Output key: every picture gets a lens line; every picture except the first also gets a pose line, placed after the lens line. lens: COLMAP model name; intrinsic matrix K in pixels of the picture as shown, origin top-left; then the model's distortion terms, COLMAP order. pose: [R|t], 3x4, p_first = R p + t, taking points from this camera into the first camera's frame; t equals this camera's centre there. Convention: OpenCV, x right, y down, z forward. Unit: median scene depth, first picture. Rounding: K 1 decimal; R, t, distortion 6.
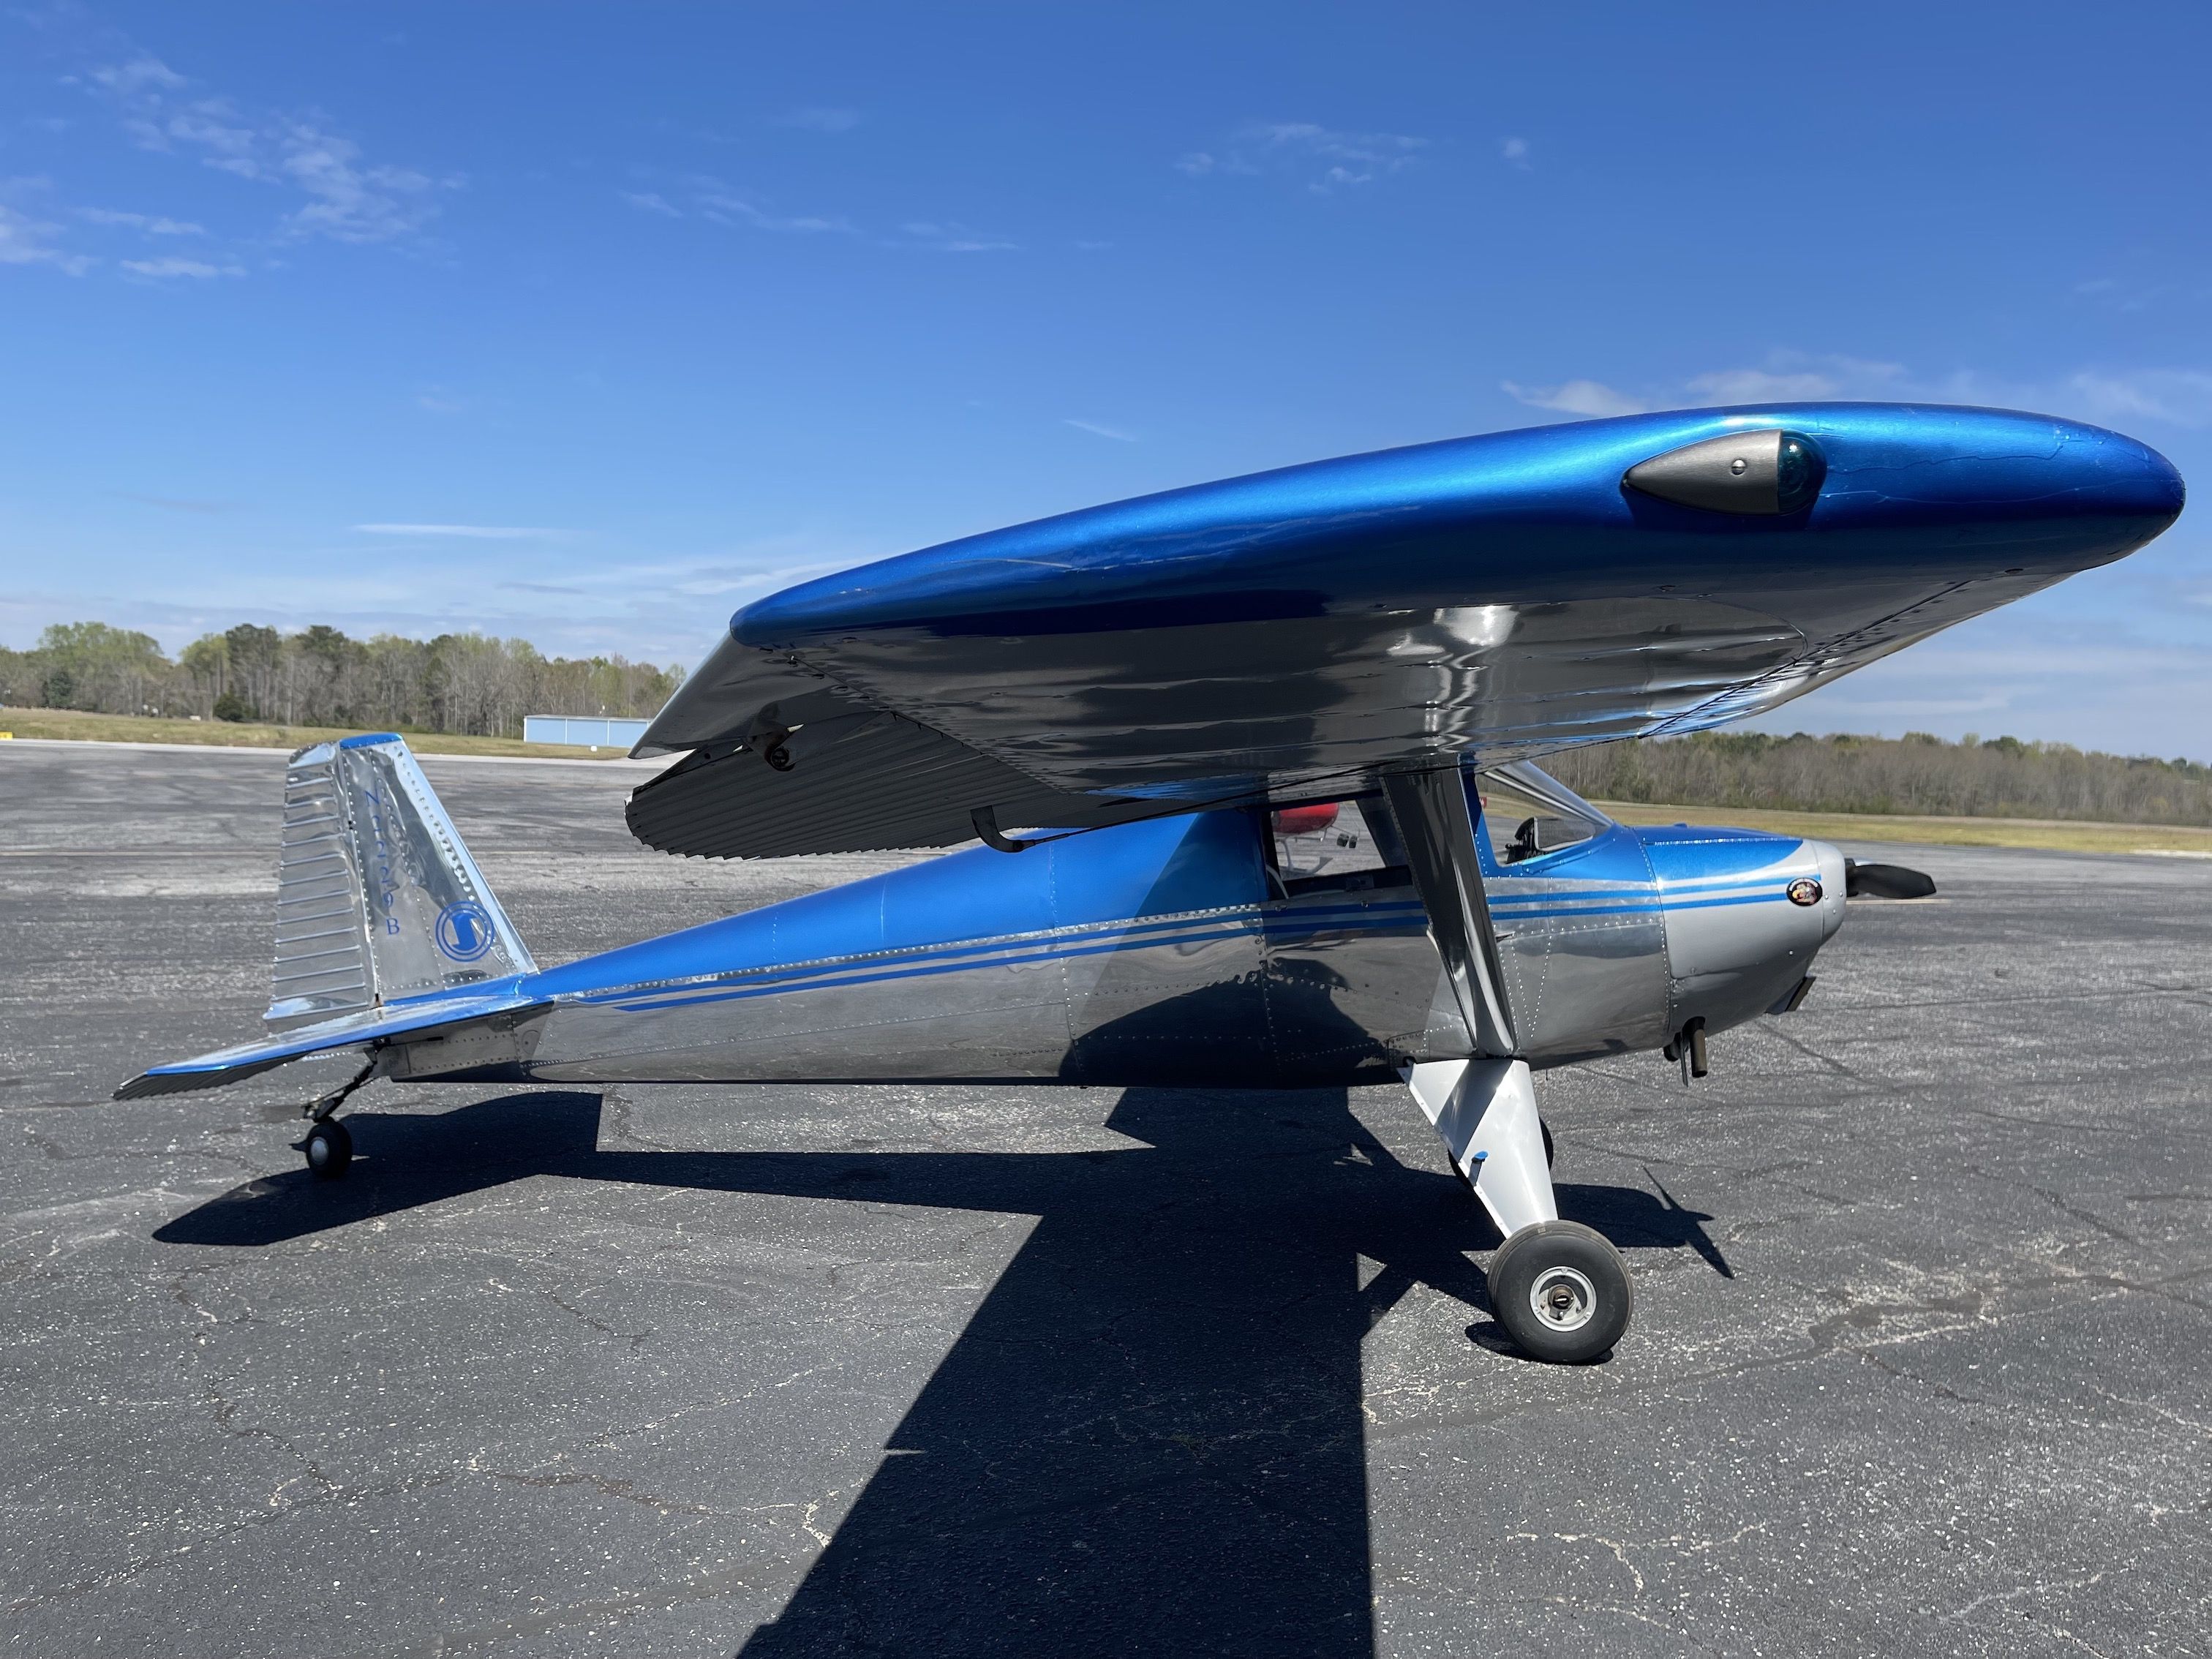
lens RADIAL K [[1674.4, 0, 1106.8], [0, 1674.4, 820.4], [0, 0, 1]] dist [0.092159, -0.127326]
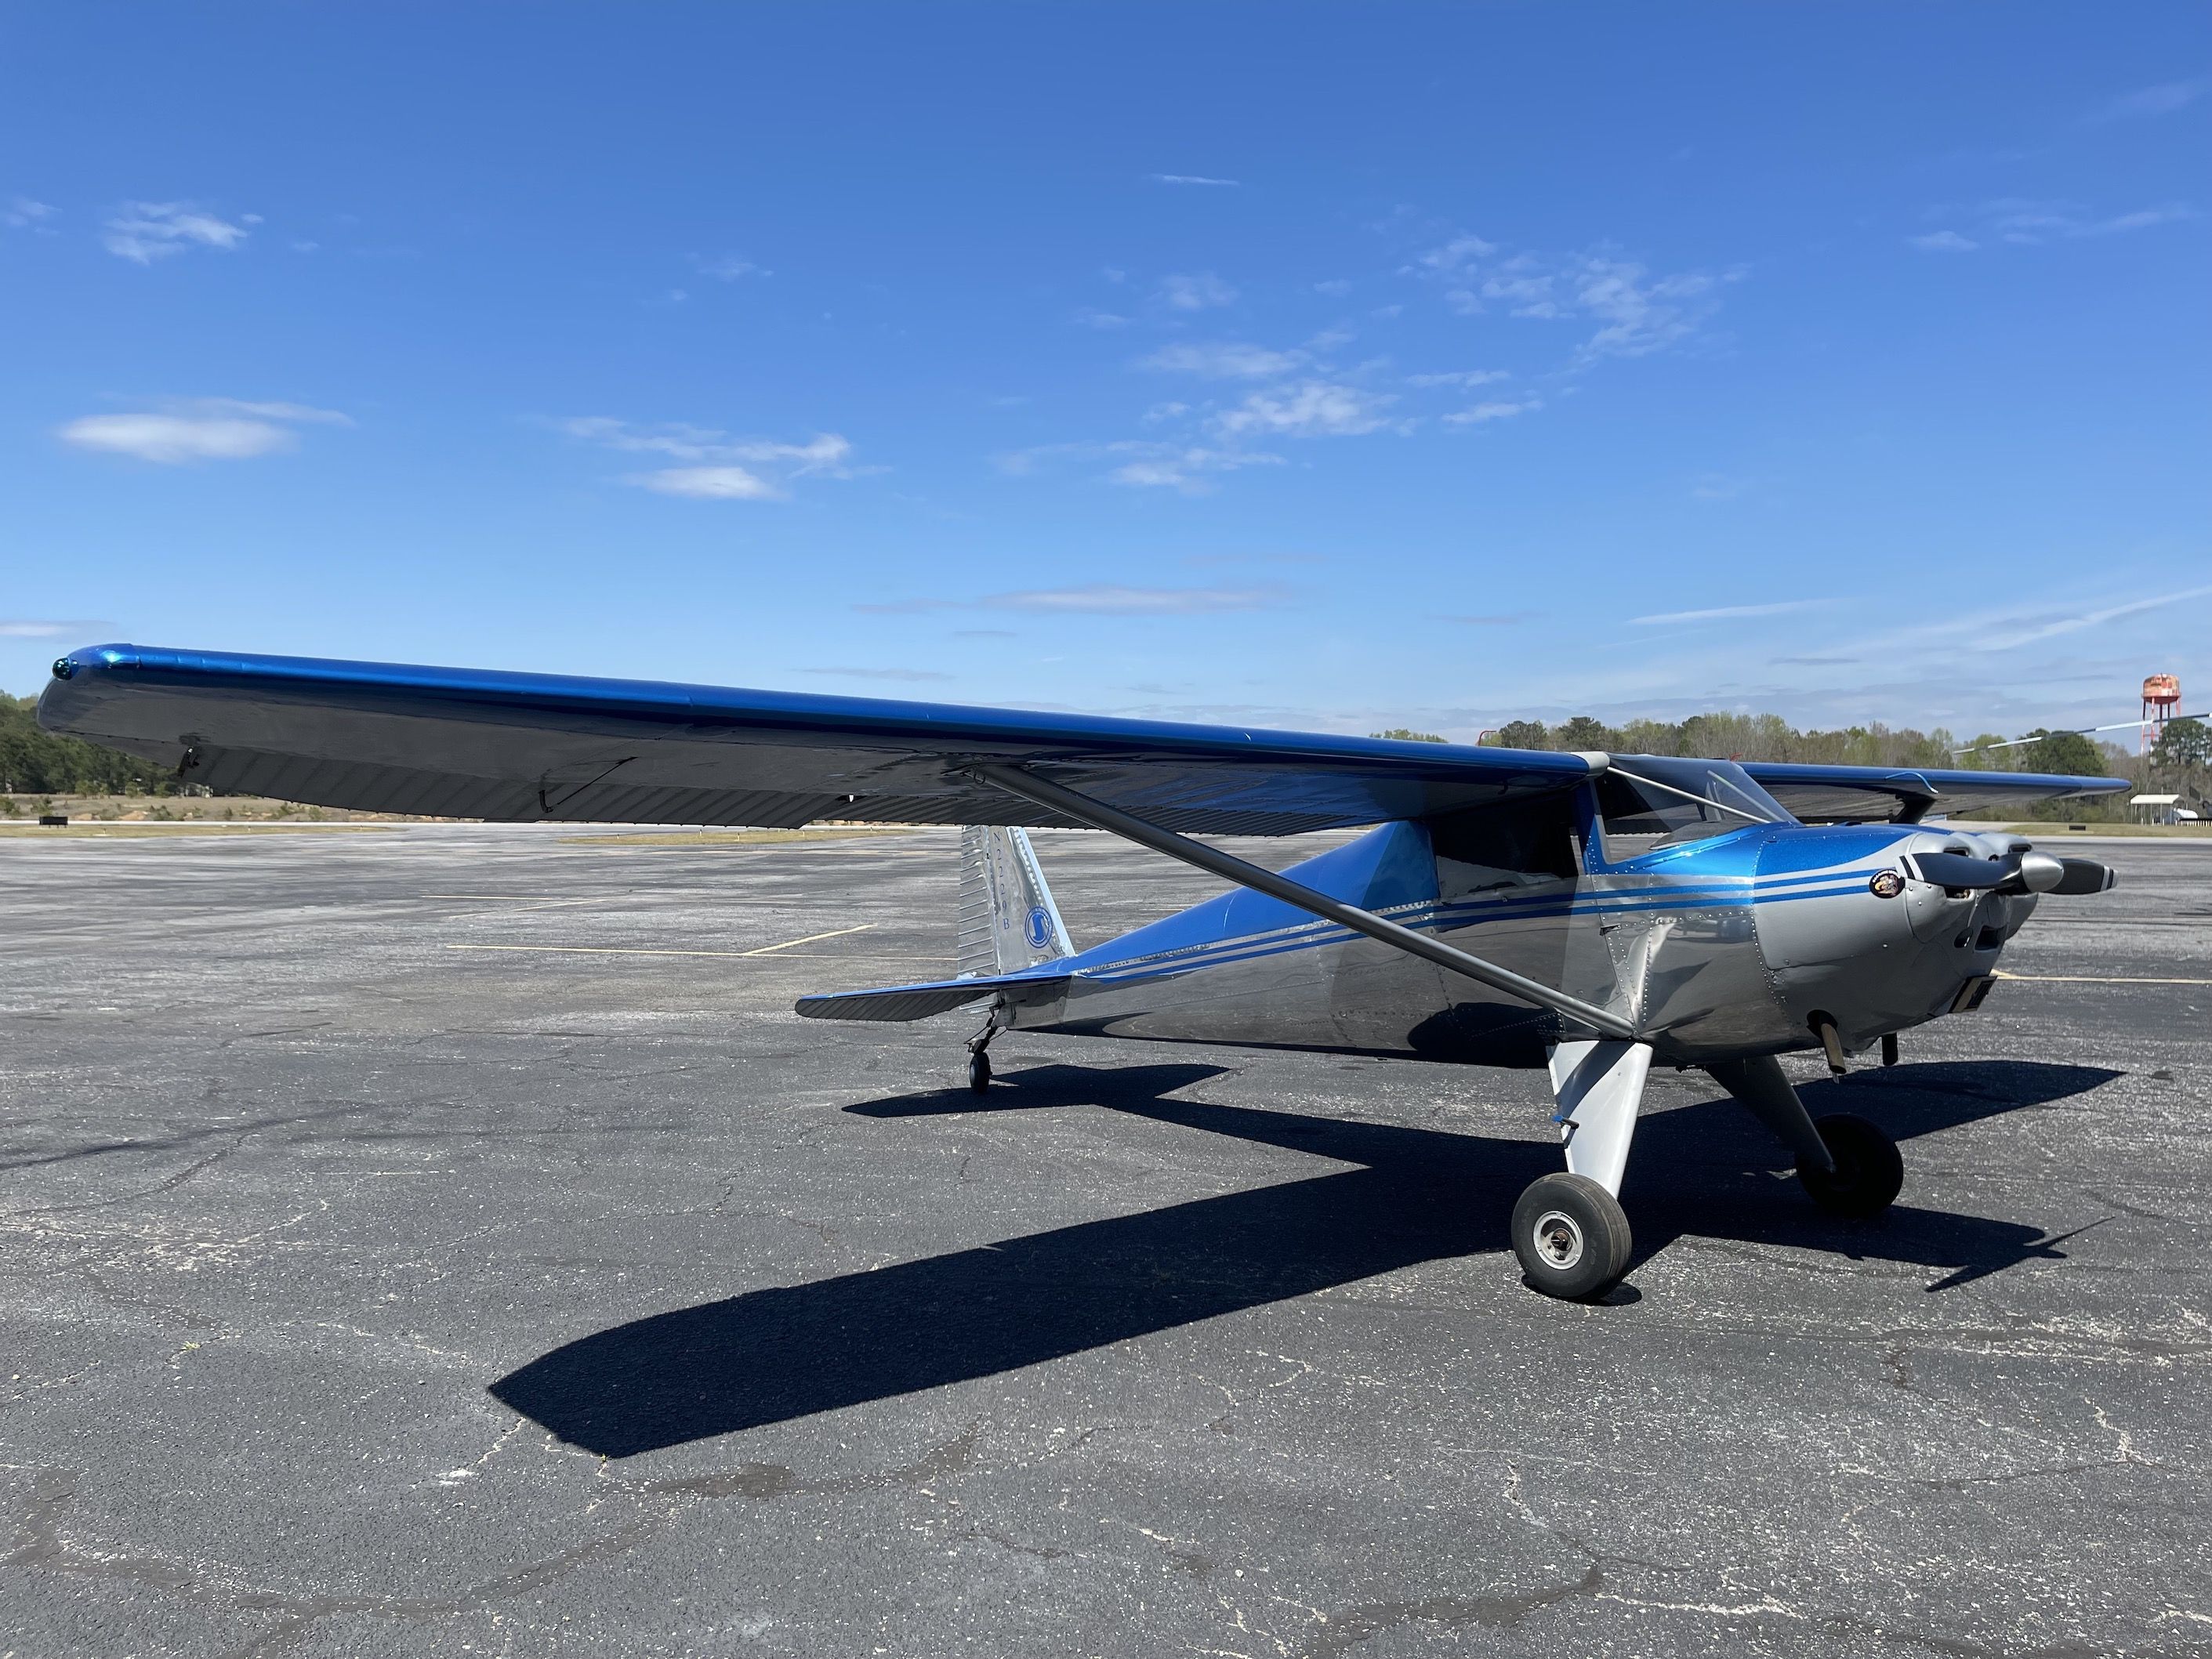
lens RADIAL K [[1674.2, 0, 1106.8], [0, 1674.2, 820.4], [0, 0, 1]] dist [0.092159, -0.127326]
pose [[0.756934, -0.032532, -0.652681, 0.729001], [0.002232, 0.998883, -0.047198, 0.051965], [0.653488, 0.034269, 0.756161, -0.052963]]
